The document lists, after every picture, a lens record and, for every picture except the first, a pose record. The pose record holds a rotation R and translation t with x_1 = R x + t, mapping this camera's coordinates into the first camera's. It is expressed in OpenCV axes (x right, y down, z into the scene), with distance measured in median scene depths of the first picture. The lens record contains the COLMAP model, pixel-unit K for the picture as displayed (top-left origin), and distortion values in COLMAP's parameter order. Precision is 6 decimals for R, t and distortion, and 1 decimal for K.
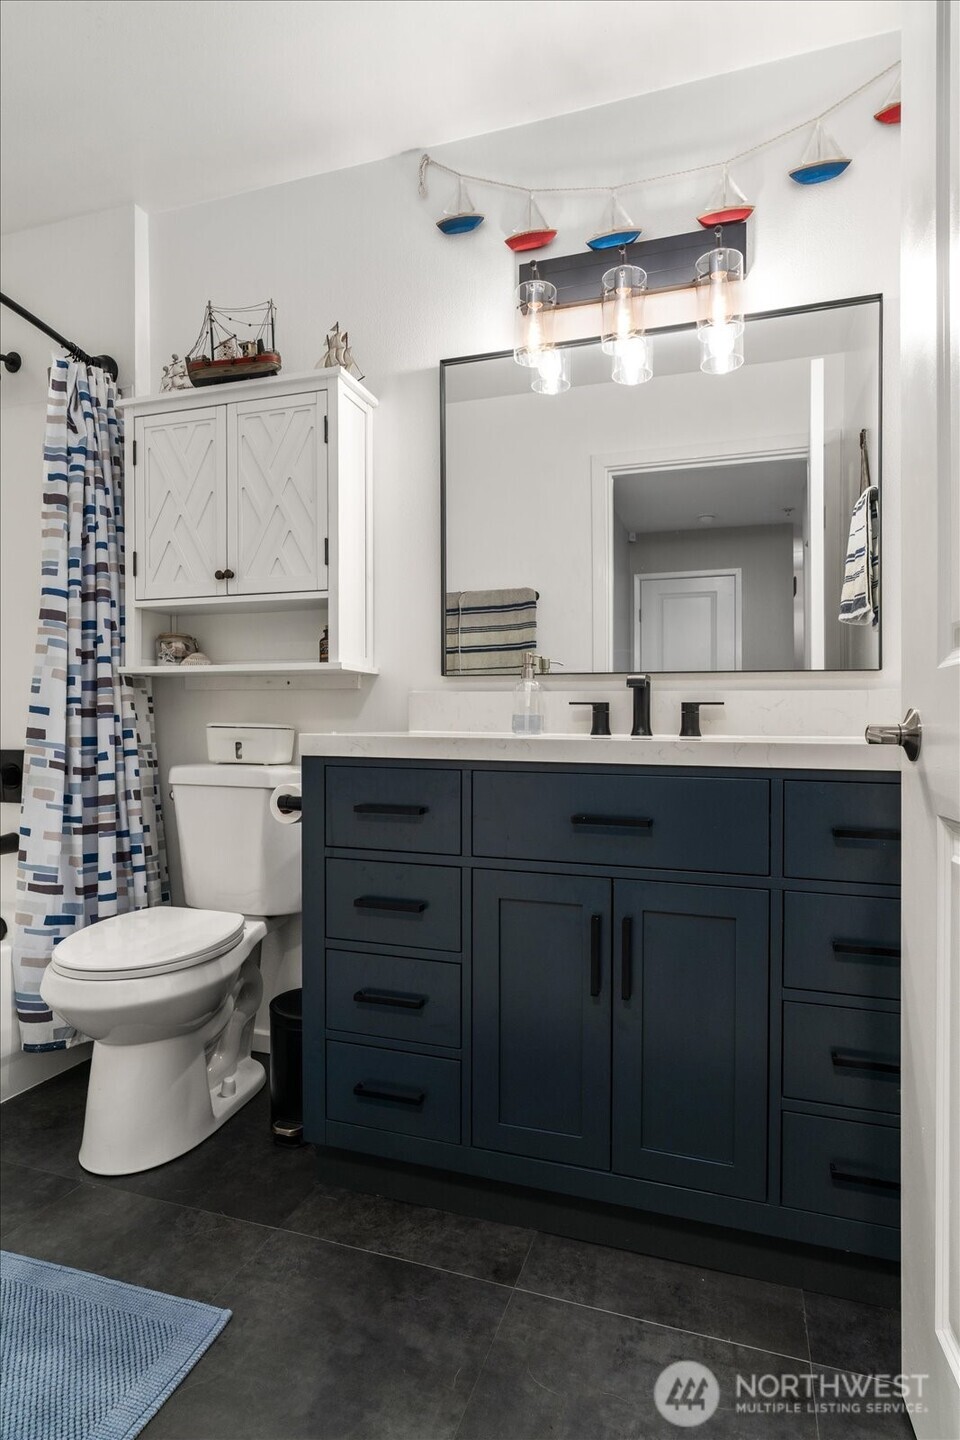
lens RADIAL K [[769.0, 0, 479.8], [0, 769.0, 717.4], [0, 0, 1]] dist [-0.005726, -0.003040]
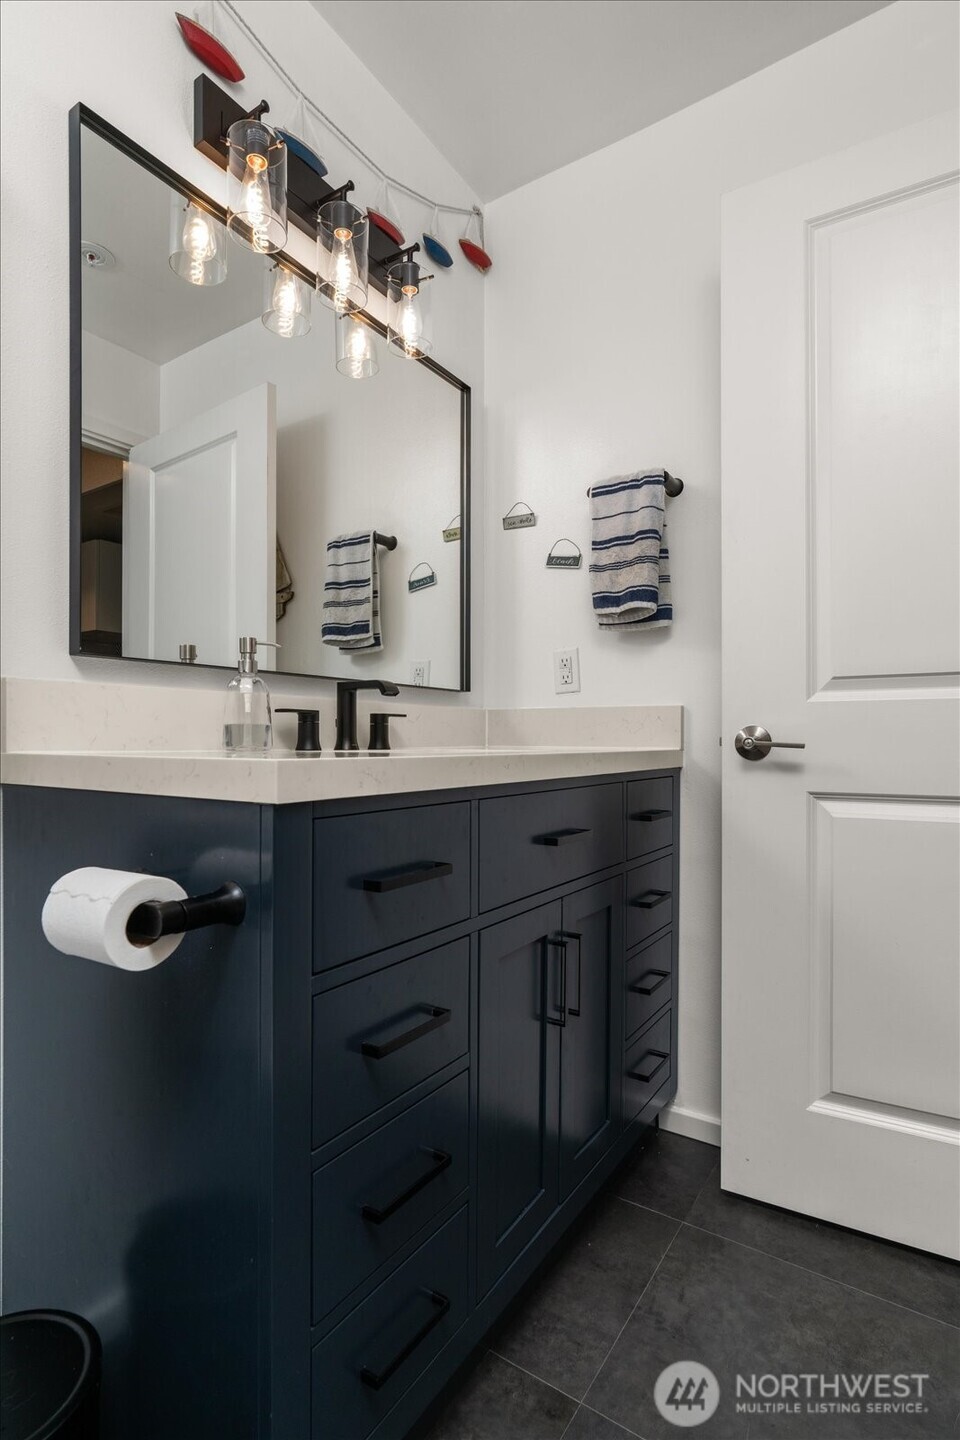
lens RADIAL K [[711.4, 0, 476.6], [0, 711.4, 733.8], [0, 0, 1]] dist [-0.006633, 0.004316]
pose [[0.267108, 0.002740, 0.963663, -0.532738], [-0.004554, 0.999988, -0.001581, 0.005847], [-0.963656, -0.003966, 0.267118, 0.648901]]
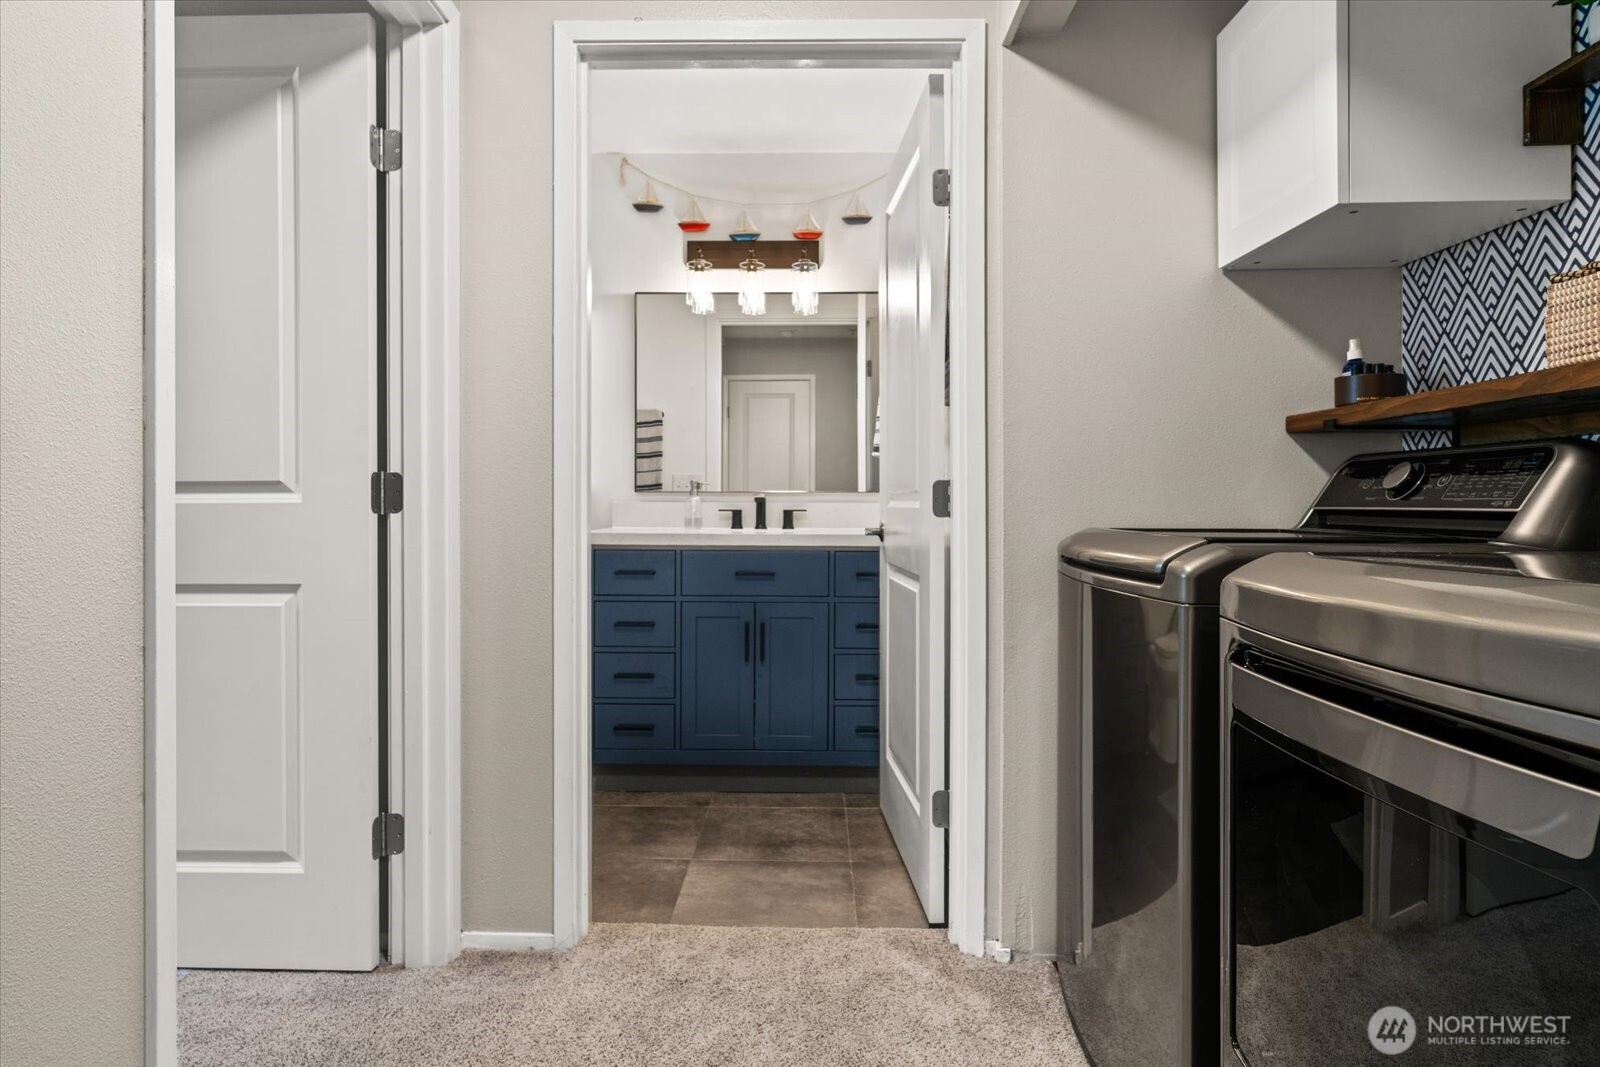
lens RADIAL K [[854.4, 0, 793.4], [0, 854.4, 519.7], [0, 0, 1]] dist [-0.005726, -0.003040]
pose [[0.954464, -0.008634, 0.298200, -0.294190], [0.000684, 0.999642, 0.026753, -0.049216], [-0.298324, -0.025331, 0.954128, -0.858684]]
